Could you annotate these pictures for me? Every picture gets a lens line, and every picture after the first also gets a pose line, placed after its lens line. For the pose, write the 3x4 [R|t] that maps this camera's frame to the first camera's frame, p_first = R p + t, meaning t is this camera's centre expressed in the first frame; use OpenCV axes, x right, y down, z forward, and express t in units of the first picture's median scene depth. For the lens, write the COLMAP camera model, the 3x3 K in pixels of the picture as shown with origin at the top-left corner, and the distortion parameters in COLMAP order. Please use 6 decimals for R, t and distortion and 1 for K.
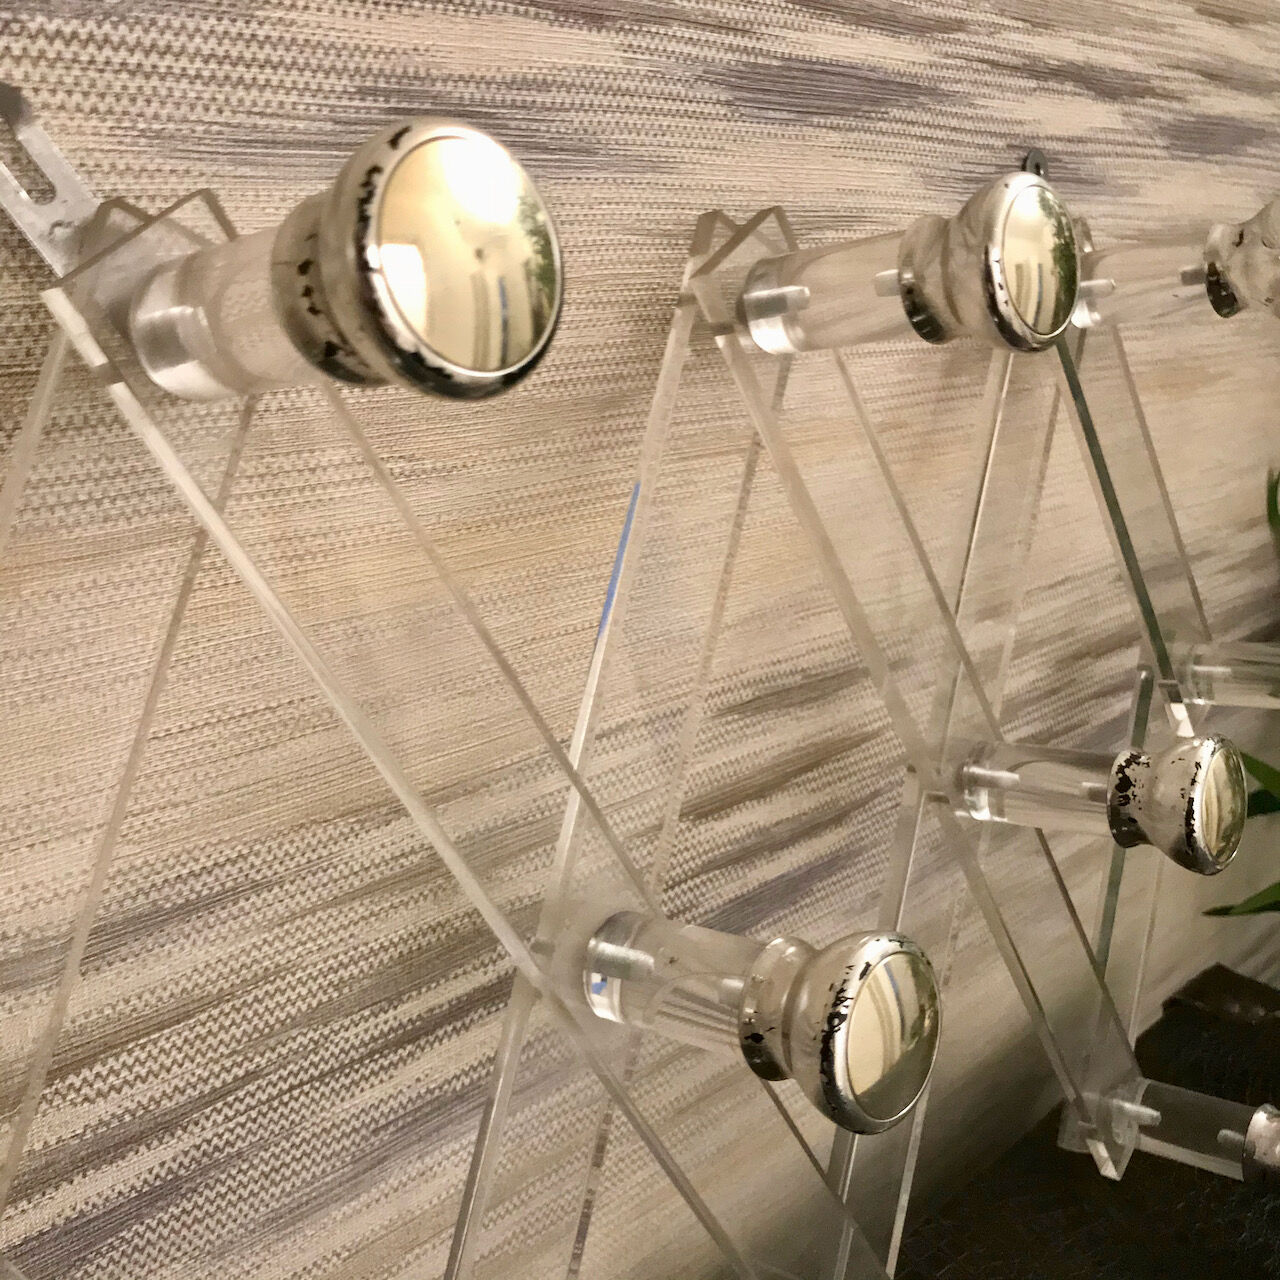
lens RADIAL K [[1417.2, 0, 612.4], [0, 1417.2, 638.0], [0, 0, 1]] dist [-0.004422, 0.000000]
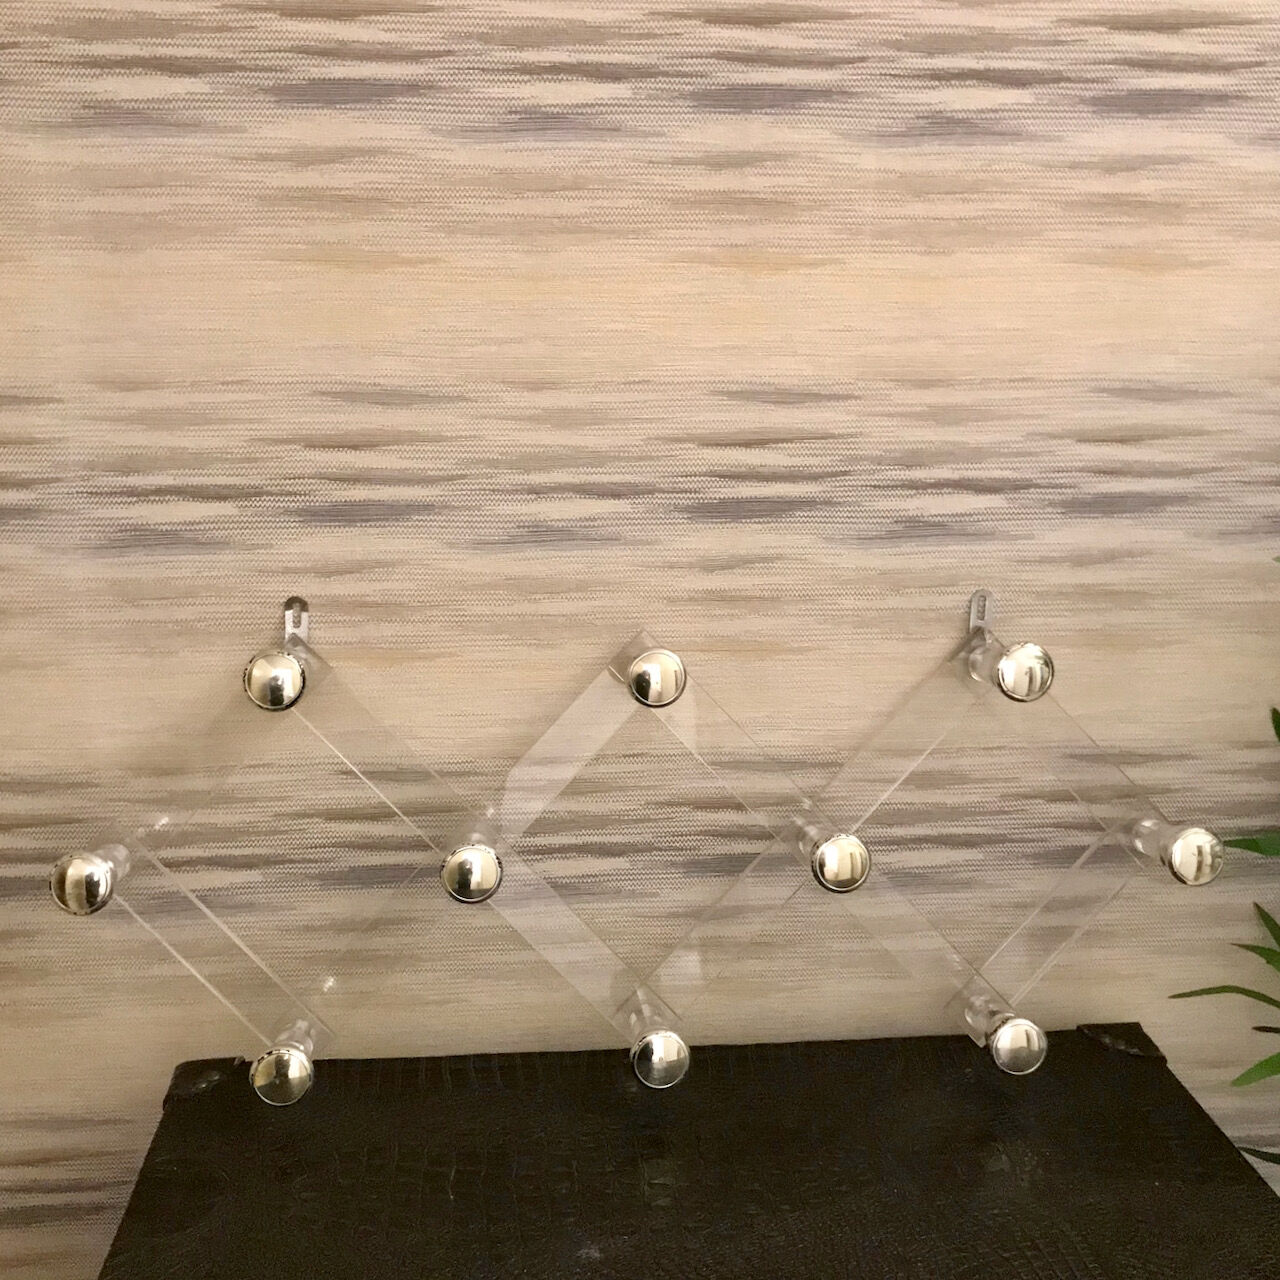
lens RADIAL K [[1417.2, 0, 633.5], [0, 1417.2, 630.0], [0, 0, 1]] dist [-0.004422, 0.000000]
pose [[0.774193, 0.111104, -0.623122, 1.822496], [-0.169772, 0.984850, -0.035331, -0.076049], [0.609756, 0.133142, 0.781326, -1.170444]]
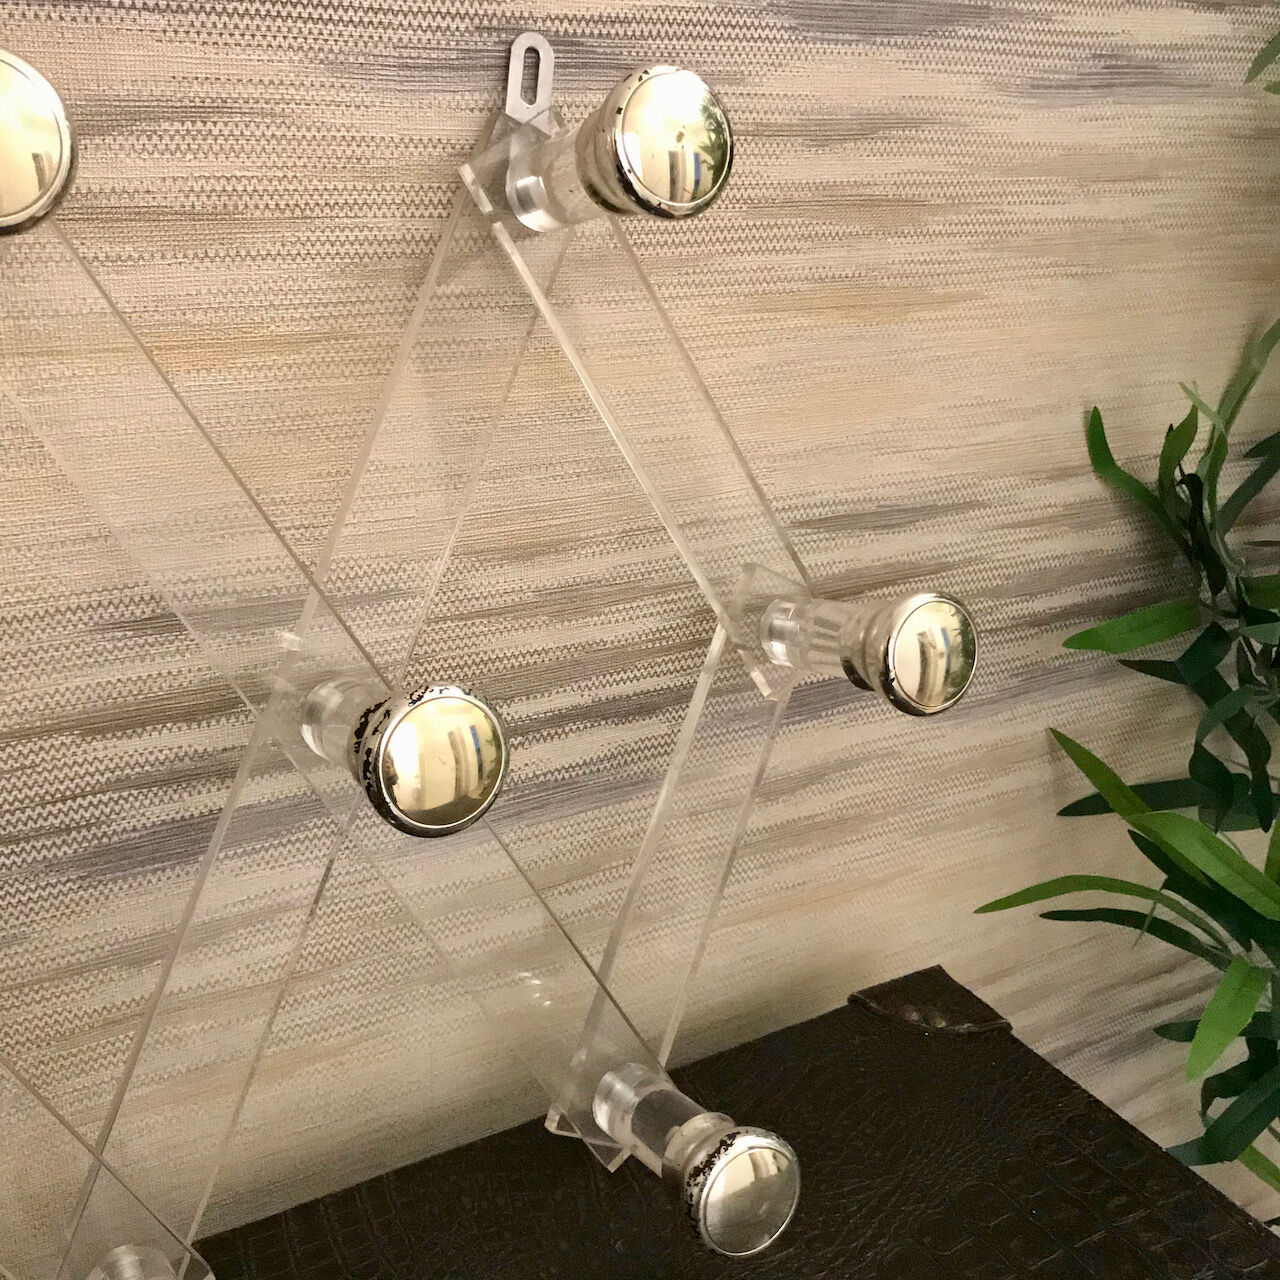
lens RADIAL K [[1417.2, 0, 622.7], [0, 1417.2, 644.1], [0, 0, 1]] dist [-0.004422, 0.000000]
pose [[0.968269, 0.067512, -0.240617, 0.870301], [-0.057565, 0.997180, 0.048143, -0.002003], [0.243189, -0.032764, 0.969425, 0.180174]]
